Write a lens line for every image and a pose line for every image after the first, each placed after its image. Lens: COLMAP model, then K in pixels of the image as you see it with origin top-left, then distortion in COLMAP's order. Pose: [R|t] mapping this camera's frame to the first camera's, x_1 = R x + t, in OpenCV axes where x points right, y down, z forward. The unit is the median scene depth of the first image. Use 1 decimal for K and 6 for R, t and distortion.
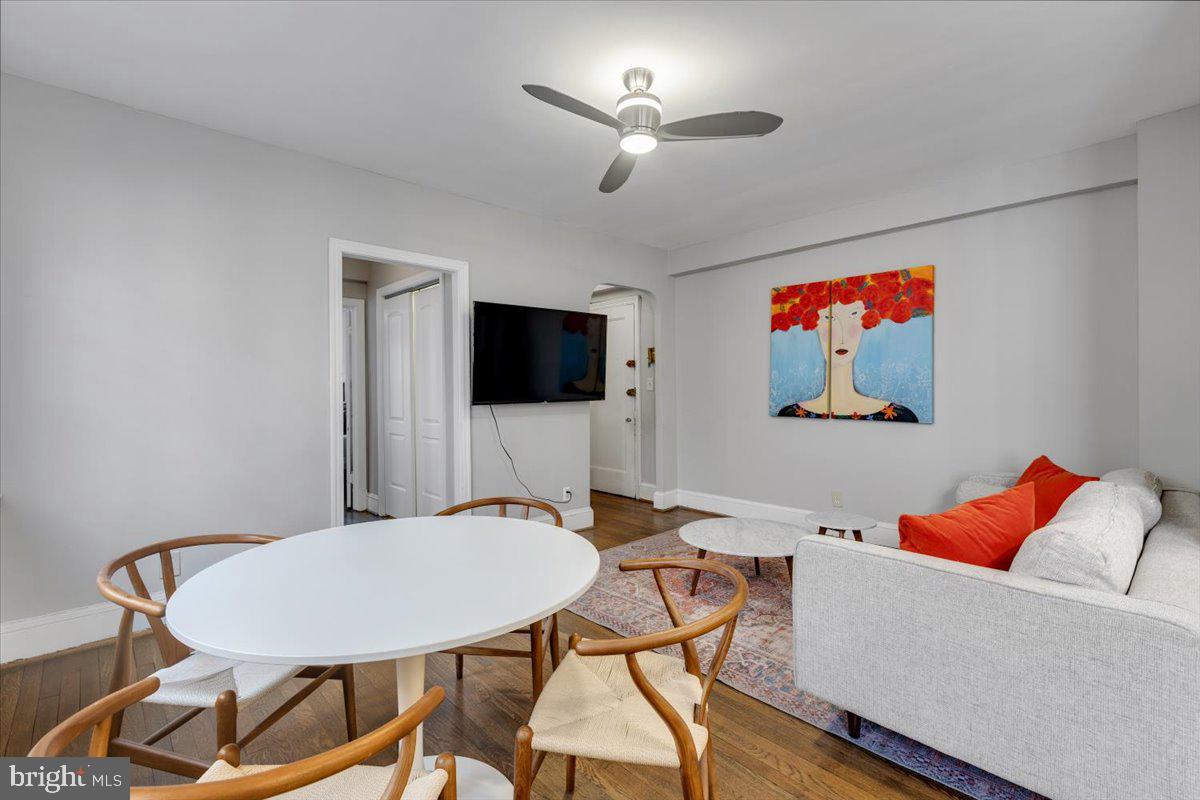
lens RADIAL K [[540.9, 0, 606.7], [0, 540.9, 391.9], [0, 0, 1]] dist [0.007766, -0.000688]
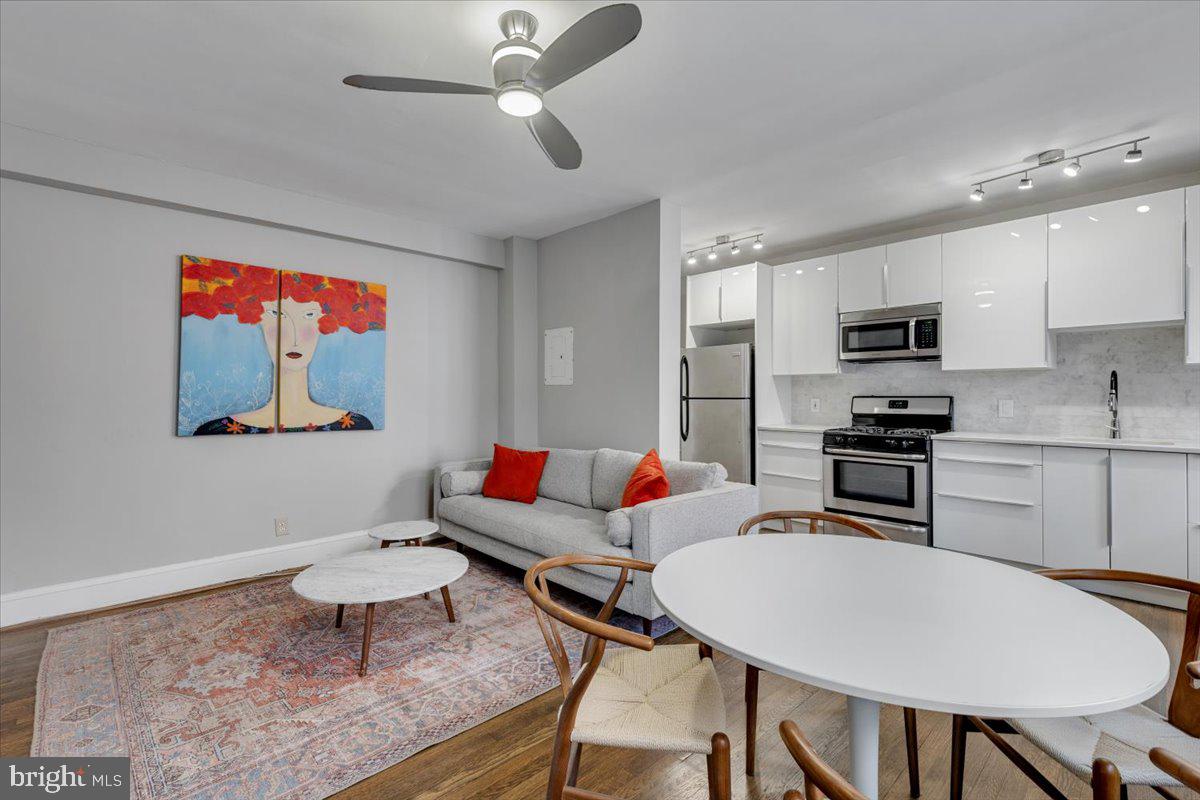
lens RADIAL K [[540.9, 0, 604.1], [0, 540.9, 396.7], [0, 0, 1]] dist [0.007766, -0.000688]
pose [[-0.018905, -0.001760, 0.999820, -0.457342], [0.001604, 0.999997, 0.001790, -0.007802], [-0.999820, 0.001637, -0.018902, 0.519685]]
